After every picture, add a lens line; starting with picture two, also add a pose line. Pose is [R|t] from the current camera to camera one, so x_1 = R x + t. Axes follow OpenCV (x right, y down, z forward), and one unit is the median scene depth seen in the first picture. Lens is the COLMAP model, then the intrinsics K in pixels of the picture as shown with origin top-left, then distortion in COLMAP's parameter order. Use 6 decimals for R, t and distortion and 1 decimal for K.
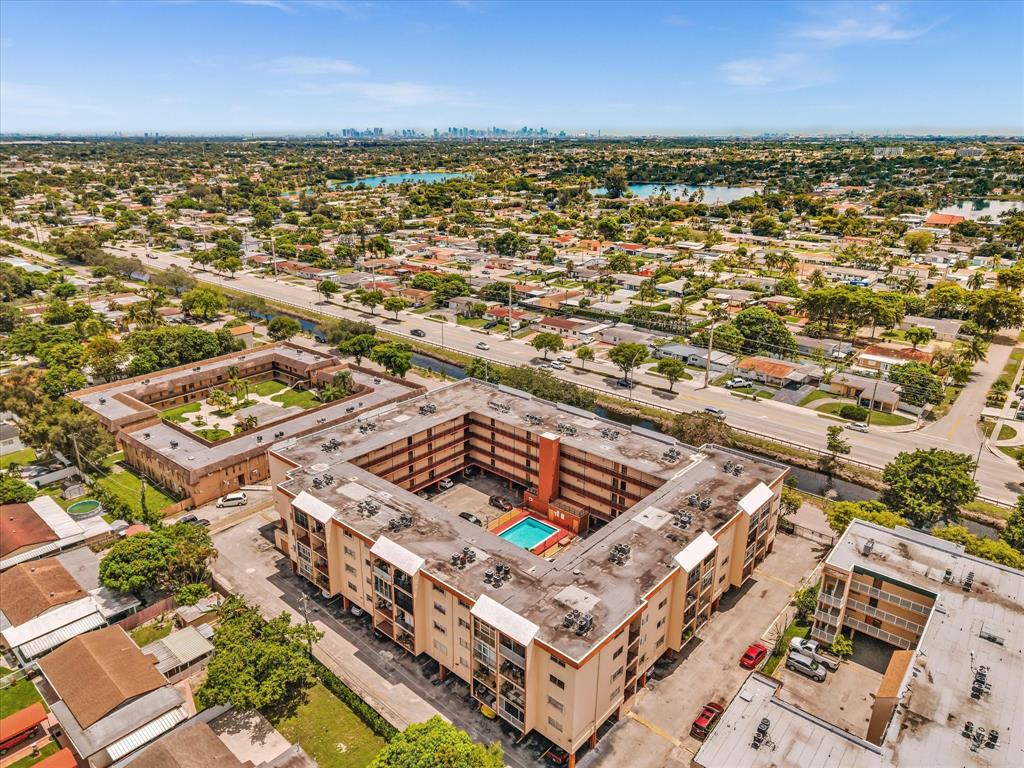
lens RADIAL K [[690.8, 0, 499.1], [0, 690.8, 386.9], [0, 0, 1]] dist [0.053922, -0.094435]
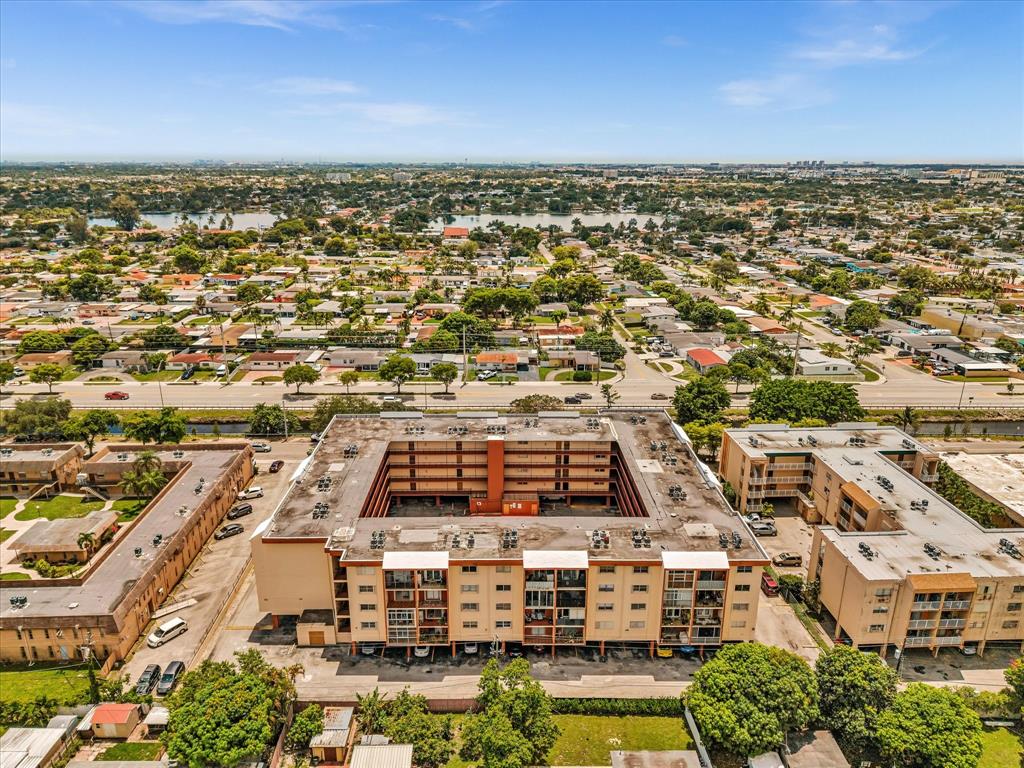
lens RADIAL K [[690.8, 0, 499.1], [0, 690.8, 386.9], [0, 0, 1]] dist [0.053922, -0.094435]
pose [[0.723672, -0.203075, 0.659591, -0.418409], [0.226271, 0.972717, 0.051226, -0.040829], [-0.651997, 0.112175, 0.749877, 0.118935]]
